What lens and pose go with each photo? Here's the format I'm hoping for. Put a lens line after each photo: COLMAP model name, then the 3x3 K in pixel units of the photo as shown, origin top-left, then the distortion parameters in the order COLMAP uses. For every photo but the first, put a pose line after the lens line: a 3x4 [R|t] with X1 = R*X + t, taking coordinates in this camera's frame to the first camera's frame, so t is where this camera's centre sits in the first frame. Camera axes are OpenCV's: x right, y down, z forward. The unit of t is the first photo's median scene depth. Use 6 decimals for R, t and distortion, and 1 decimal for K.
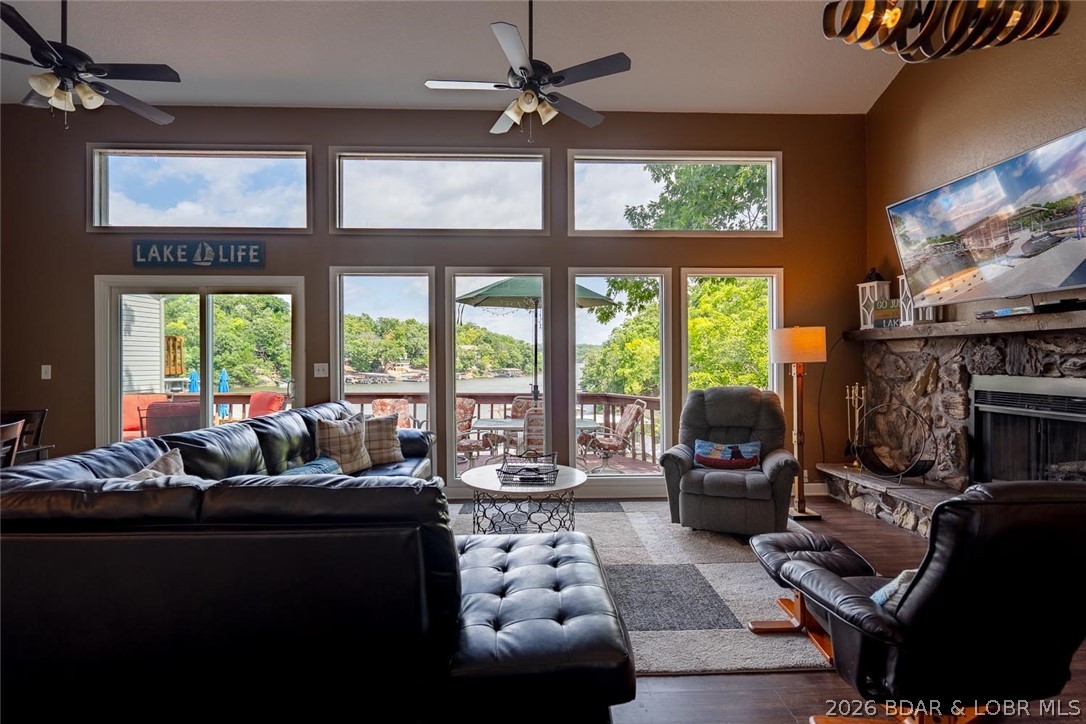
lens RADIAL K [[499.5, 0, 543.8], [0, 499.5, 361.5], [0, 0, 1]] dist [0.000712, -0.000014]
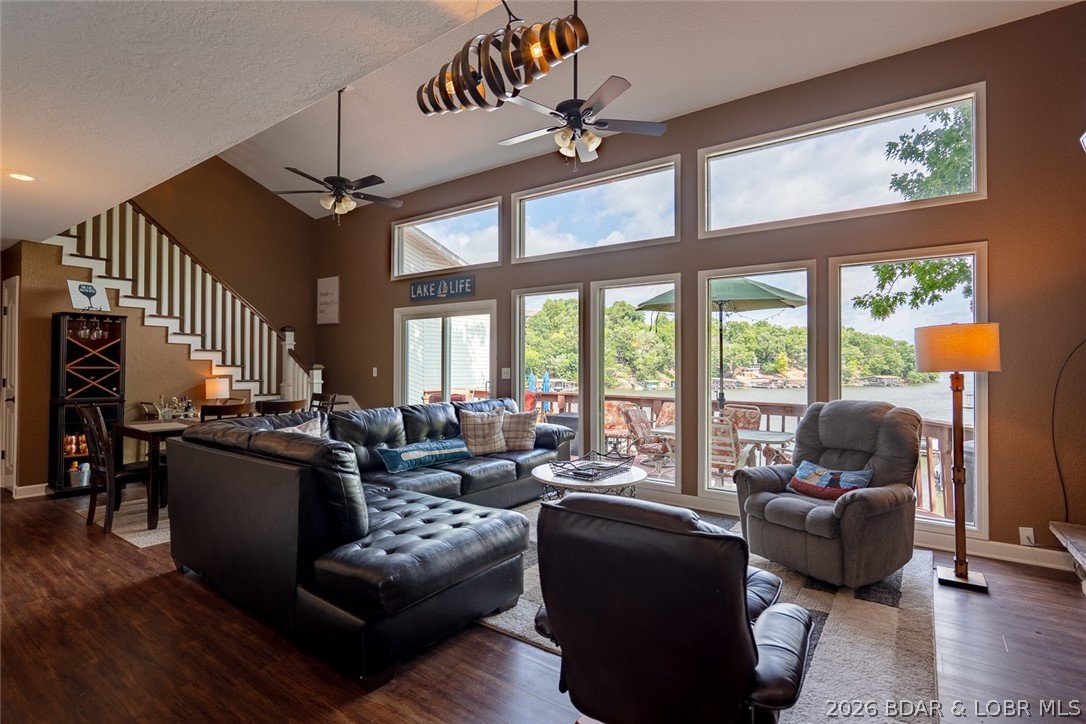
lens RADIAL K [[517.8, 0, 561.8], [0, 517.8, 360.4], [0, 0, 1]] dist [0.000415, 0.000260]
pose [[0.805720, -0.000625, -0.592297, 0.457187], [-0.006186, 0.999936, -0.009469, -0.003657], [0.592265, 0.011293, 0.805664, 0.037894]]
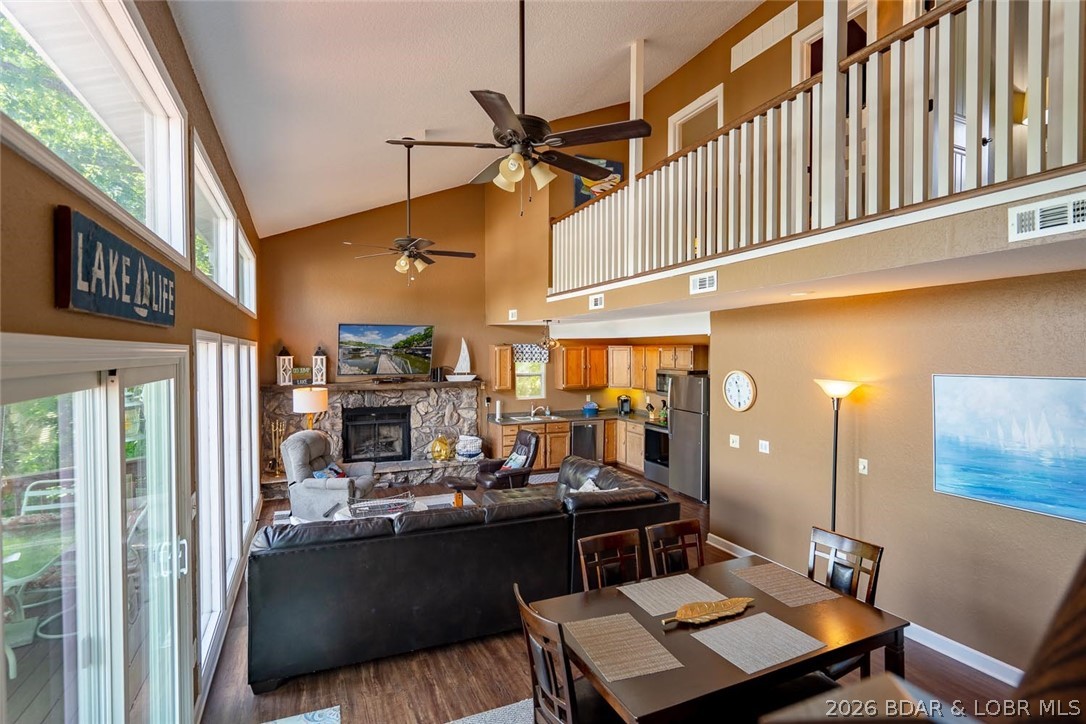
lens RADIAL K [[537.7, 0, 542.4], [0, 537.7, 362.5], [0, 0, 1]] dist [-0.003088, -0.000256]
pose [[-0.383491, -0.018971, 0.923350, -1.246095], [0.004619, 0.999737, 0.022459, -0.172541], [-0.923533, 0.012878, -0.383303, 0.904721]]
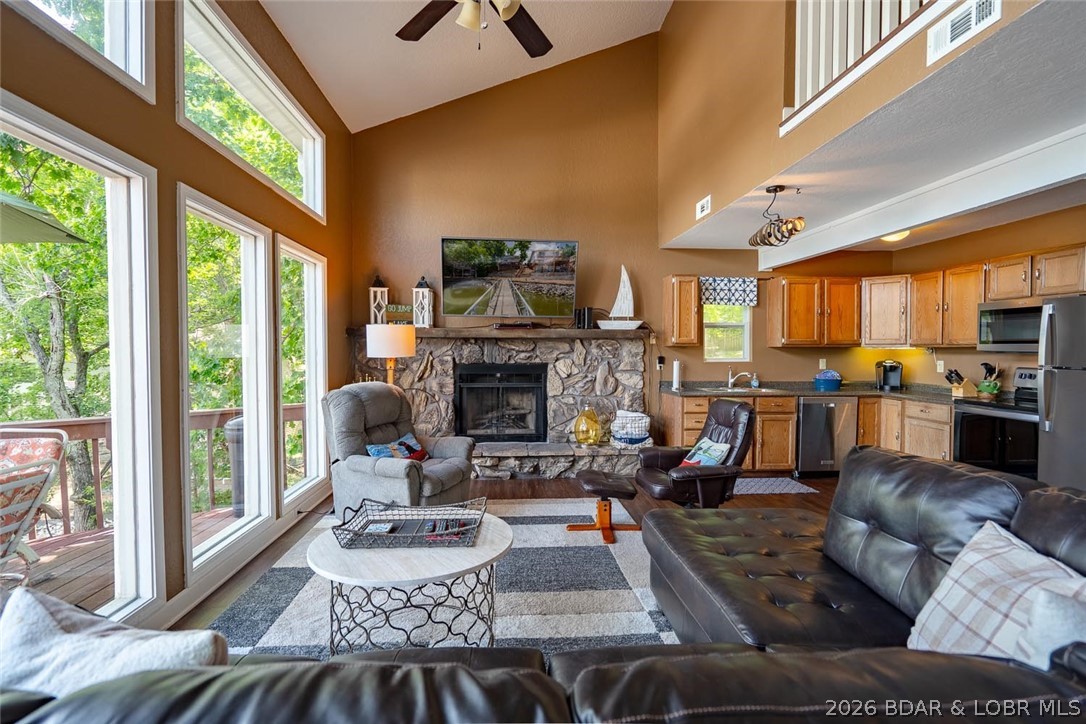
lens RADIAL K [[495.5, 0, 541.8], [0, 495.5, 360.4], [0, 0, 1]] dist [-0.001210, 0.000402]
pose [[-0.048461, -0.018267, 0.998658, -0.529387], [0.001837, 0.999829, 0.018378, -0.008533], [-0.998823, 0.002726, -0.048420, 0.677735]]
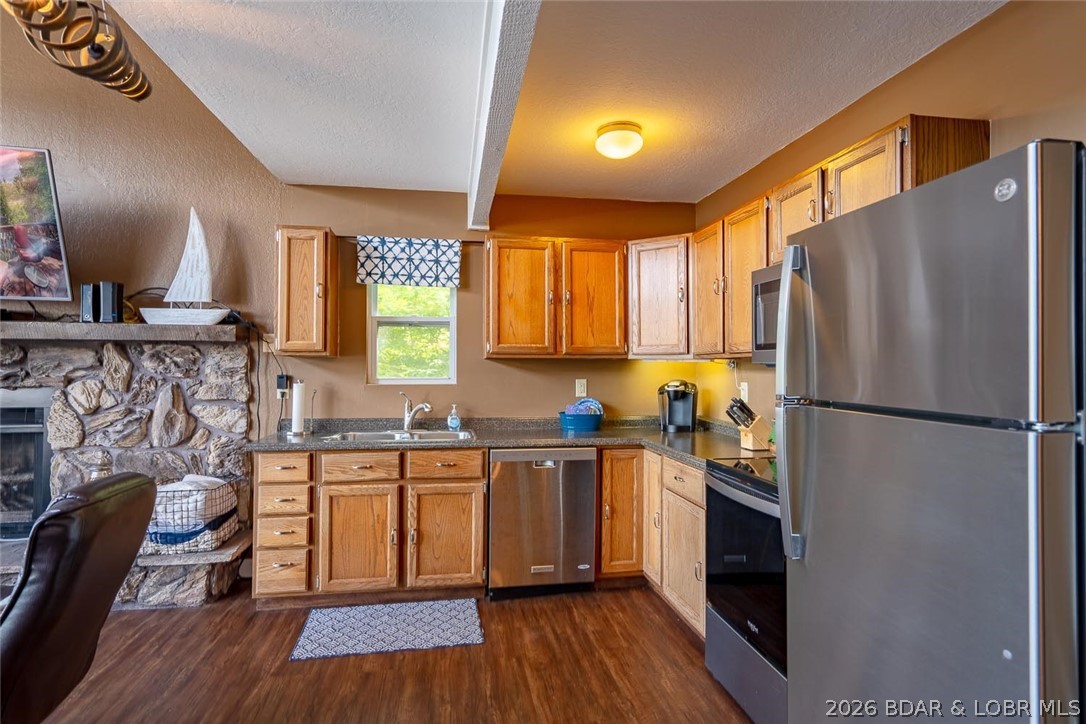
lens RADIAL K [[566.2, 0, 538.3], [0, 566.2, 359.7], [0, 0, 1]] dist [0.004737, 0.000830]
pose [[-0.136162, 0.018450, 0.990515, -0.131119], [0.000878, 0.999828, -0.018503, -0.001426], [-0.990686, -0.001649, -0.136155, 0.061518]]
